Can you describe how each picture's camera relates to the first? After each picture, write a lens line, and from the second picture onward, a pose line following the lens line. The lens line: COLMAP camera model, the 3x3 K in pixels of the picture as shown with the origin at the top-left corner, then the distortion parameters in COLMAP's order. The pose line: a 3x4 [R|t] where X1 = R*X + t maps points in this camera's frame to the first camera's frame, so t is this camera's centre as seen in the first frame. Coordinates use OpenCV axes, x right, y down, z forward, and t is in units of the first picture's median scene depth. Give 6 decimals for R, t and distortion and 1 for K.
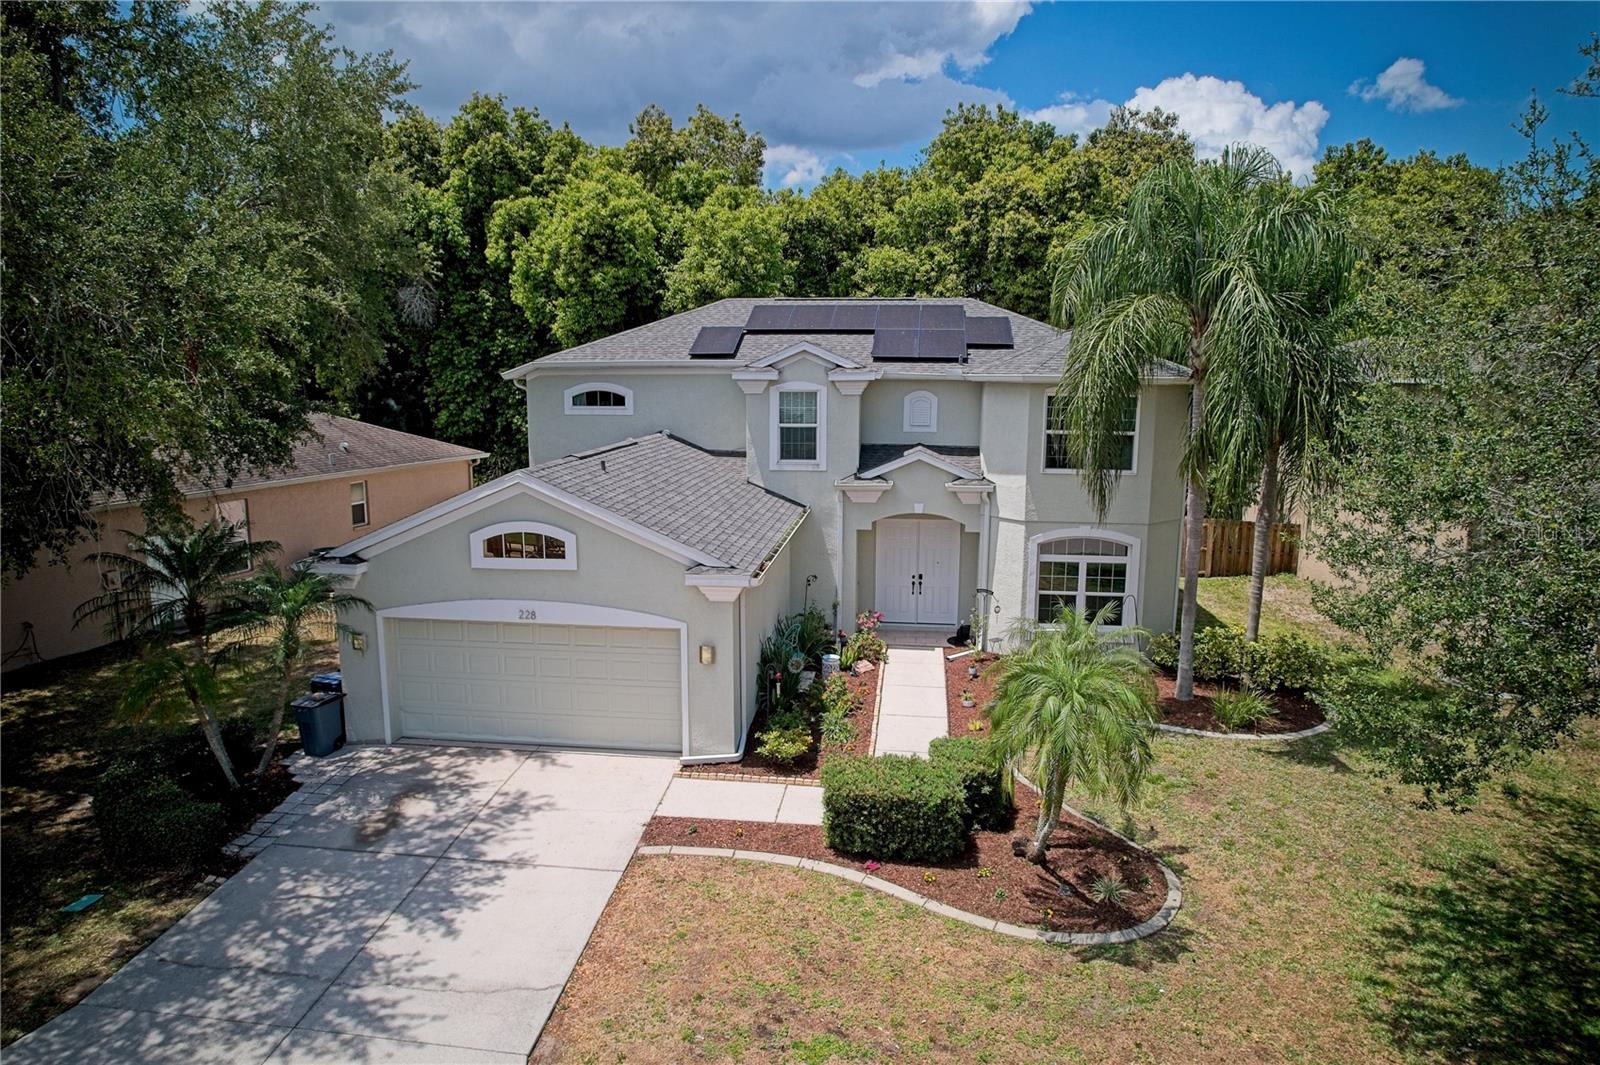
lens RADIAL K [[1020.0, 0, 791.2], [0, 1020.0, 531.8], [0, 0, 1]] dist [-0.042647, 0.025870]
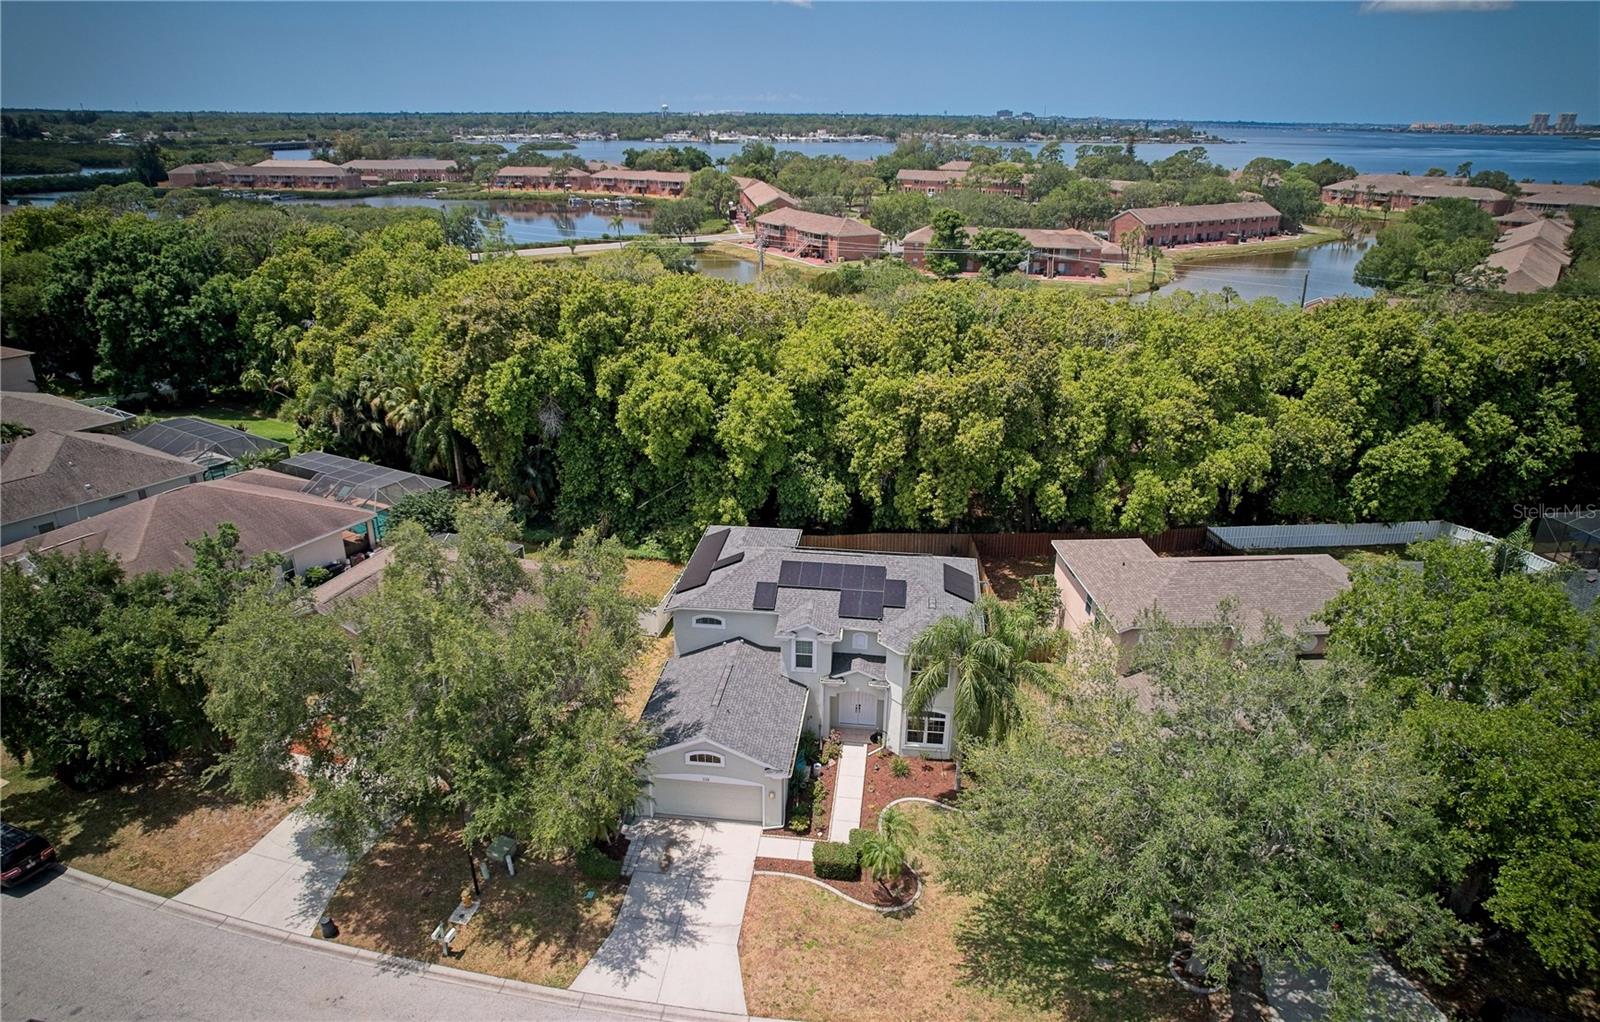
lens RADIAL K [[1013.0, 0, 794.1], [0, 1013.0, 526.5], [0, 0, 1]] dist [-0.052749, 0.036553]
pose [[0.999981, 0.002684, 0.005506, -0.030598], [-0.003820, 0.975892, 0.218221, -0.938158], [-0.004787, -0.218238, 0.975884, -1.197586]]
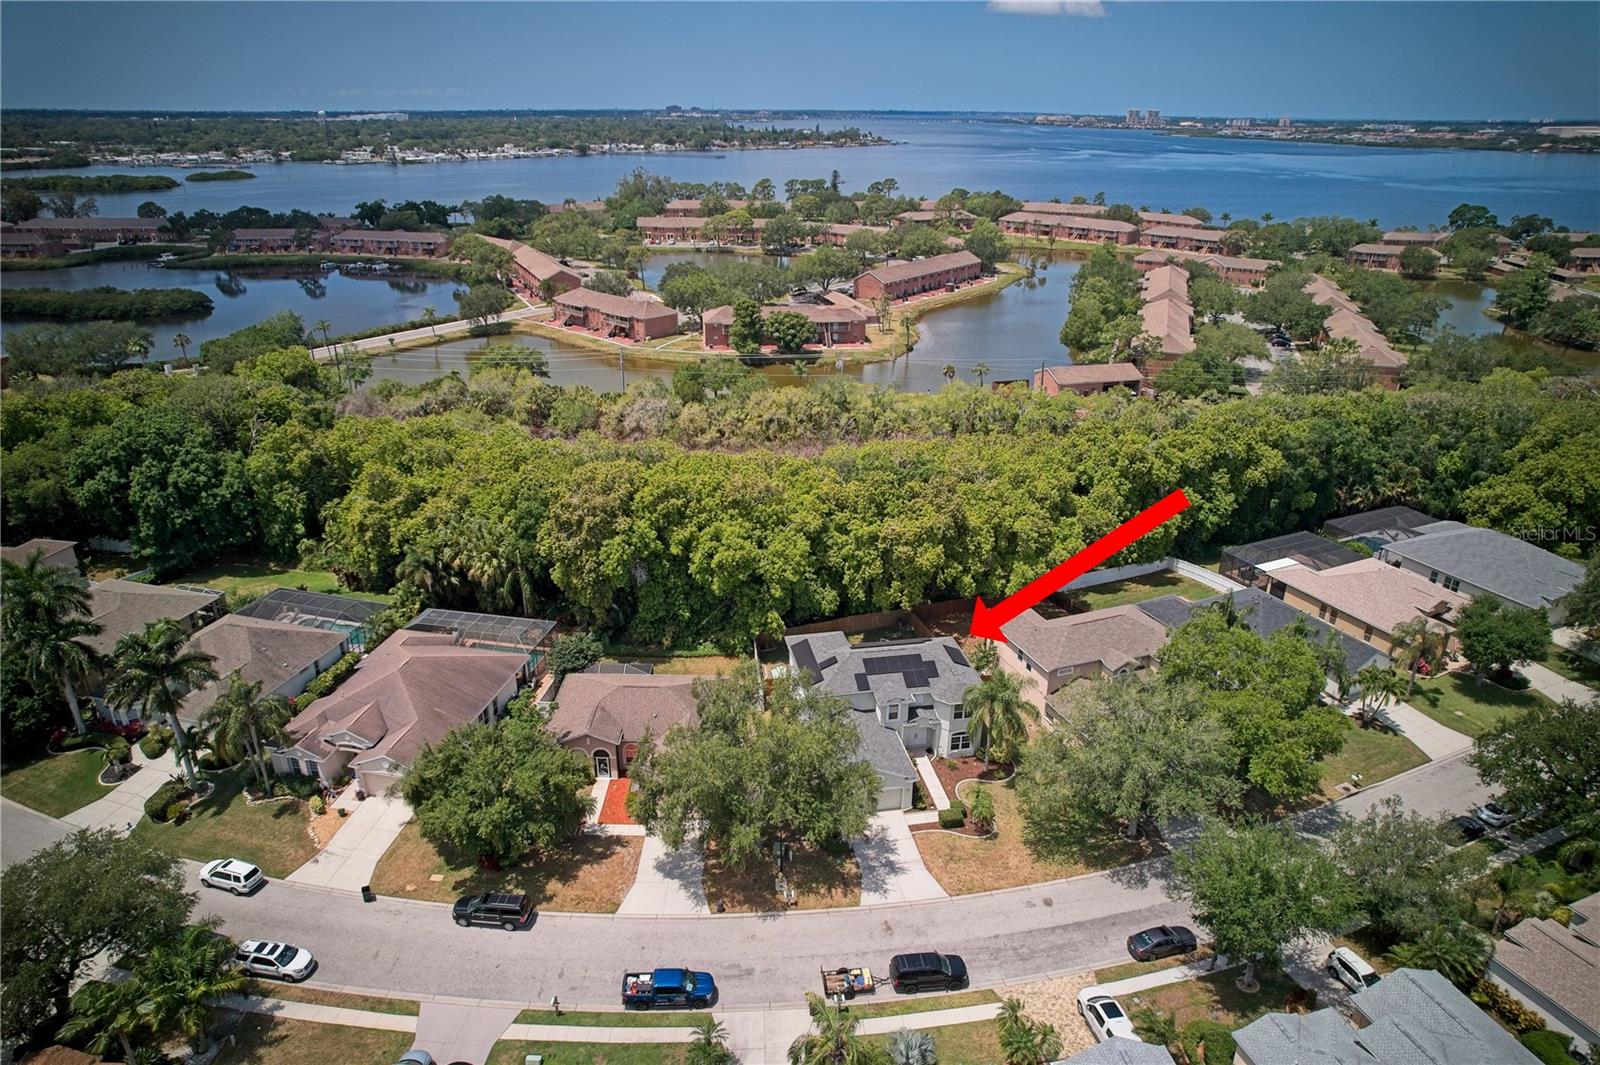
lens RADIAL K [[1002.2, 0, 787.0], [0, 1002.2, 524.0], [0, 0, 1]] dist [-0.045293, -0.002172]
pose [[0.956610, -0.114376, 0.267984, -1.476796], [0.053366, 0.972952, 0.224758, -1.874651], [-0.286442, -0.200705, 0.936840, -2.607797]]
